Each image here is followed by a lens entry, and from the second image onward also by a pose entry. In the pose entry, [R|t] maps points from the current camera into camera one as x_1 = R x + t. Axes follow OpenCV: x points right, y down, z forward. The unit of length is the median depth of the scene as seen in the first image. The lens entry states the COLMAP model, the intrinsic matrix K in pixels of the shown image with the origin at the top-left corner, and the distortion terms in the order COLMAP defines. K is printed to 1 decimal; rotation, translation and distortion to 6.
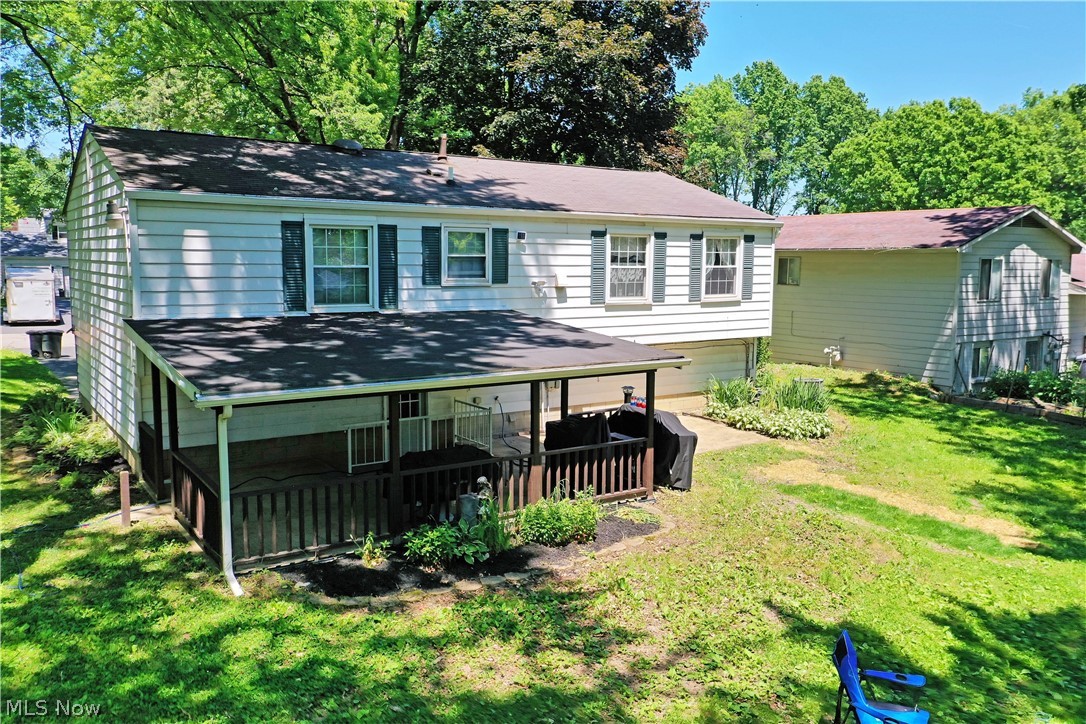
lens RADIAL K [[875.4, 0, 547.0], [0, 875.4, 361.9], [0, 0, 1]] dist [0.033962, -0.022350]
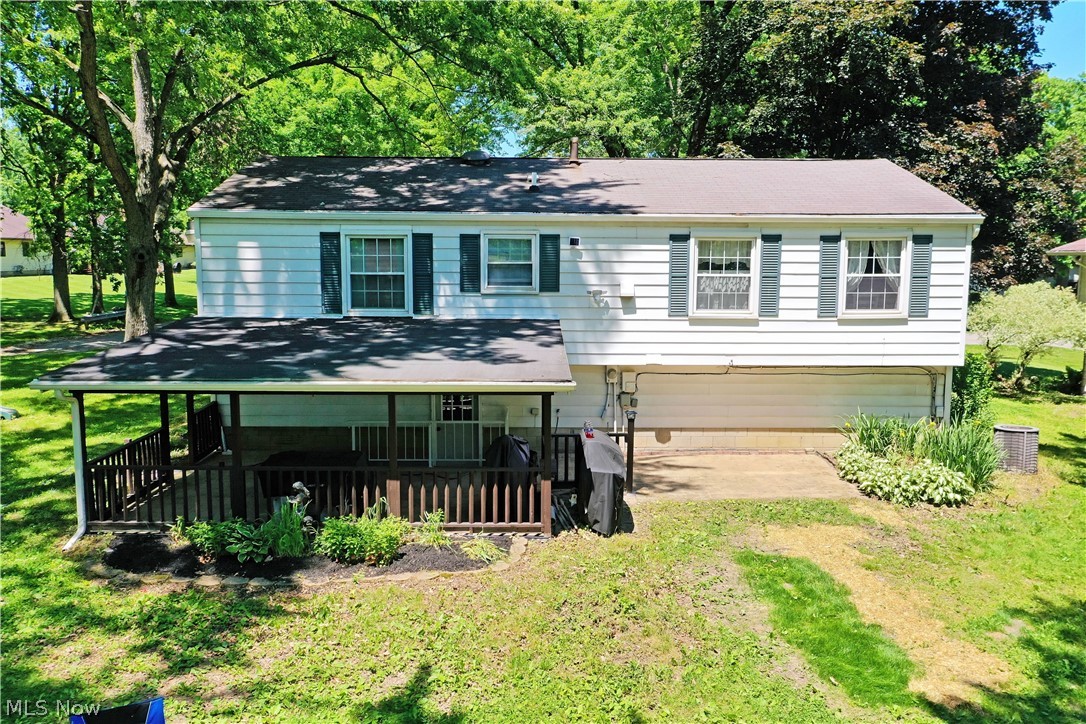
lens RADIAL K [[875.4, 0, 544.8], [0, 875.4, 359.0], [0, 0, 1]] dist [0.033962, -0.022350]
pose [[0.832083, 0.060719, -0.551317, 0.538023], [-0.063831, 0.997869, 0.013561, -0.032589], [0.550966, 0.023908, 0.834185, 0.225838]]
